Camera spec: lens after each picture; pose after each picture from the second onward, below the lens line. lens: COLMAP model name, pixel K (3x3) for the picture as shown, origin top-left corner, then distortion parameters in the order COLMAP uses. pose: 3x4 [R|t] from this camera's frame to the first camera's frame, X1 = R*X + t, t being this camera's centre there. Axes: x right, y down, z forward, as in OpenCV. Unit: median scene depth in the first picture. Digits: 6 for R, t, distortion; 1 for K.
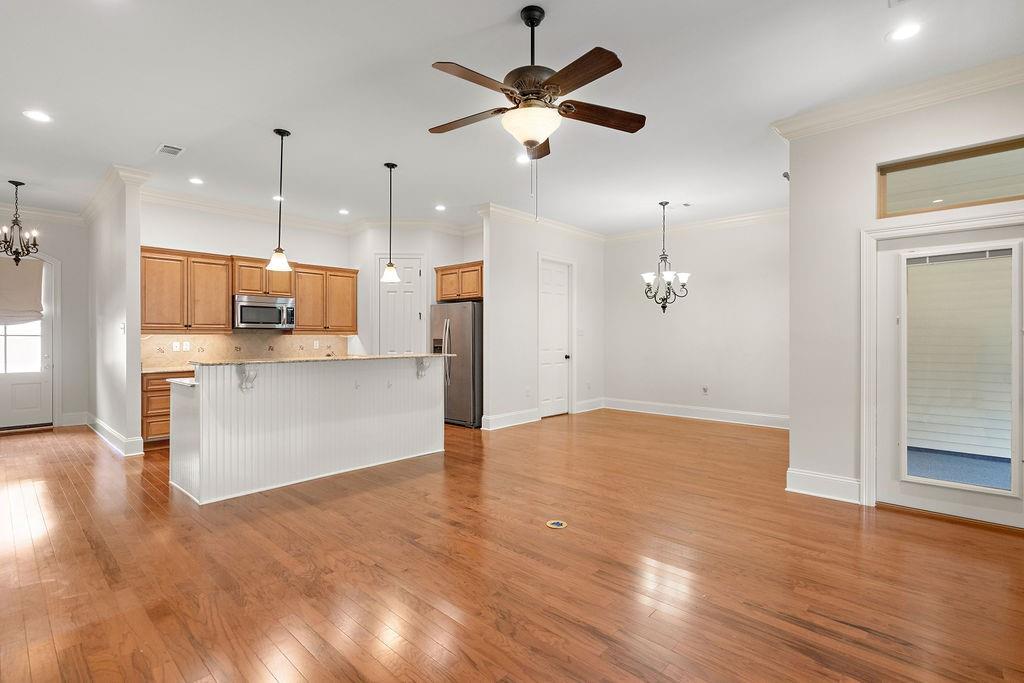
lens RADIAL K [[476.2, 0, 512.3], [0, 476.2, 338.4], [0, 0, 1]] dist [-0.021382, -0.000180]
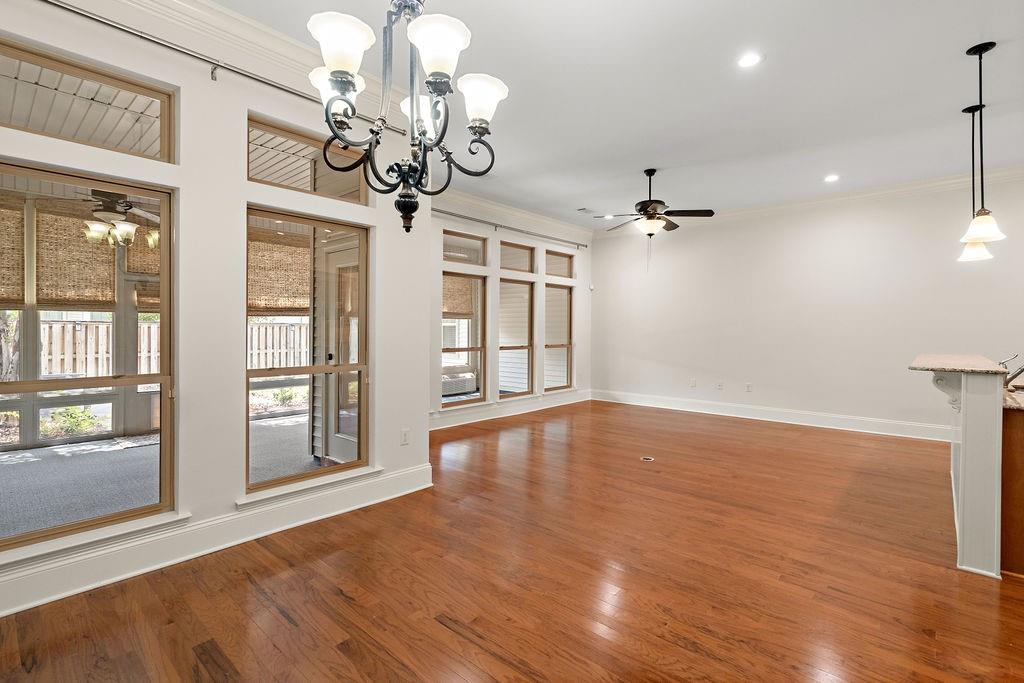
lens RADIAL K [[476.2, 0, 512.4], [0, 476.2, 334.6], [0, 0, 1]] dist [-0.021382, -0.000180]
pose [[-0.999953, -0.004995, -0.008289, 0.500205], [-0.005097, 0.999911, 0.012336, -0.006092], [0.008227, 0.012378, -0.999890, 2.347827]]
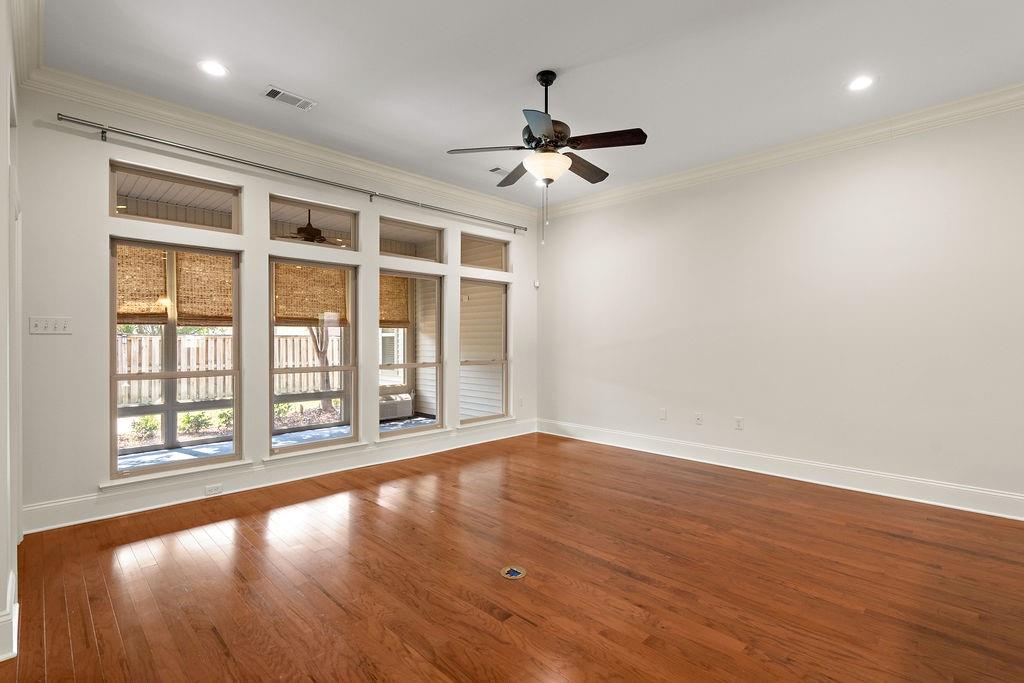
lens RADIAL K [[476.2, 0, 511.8], [0, 476.2, 342.5], [0, 0, 1]] dist [-0.021382, -0.000180]
pose [[-0.998956, 0.000518, 0.045686, 0.056849], [0.000707, 0.999991, 0.004122, -0.000996], [-0.045683, 0.004150, -0.998947, 1.722714]]
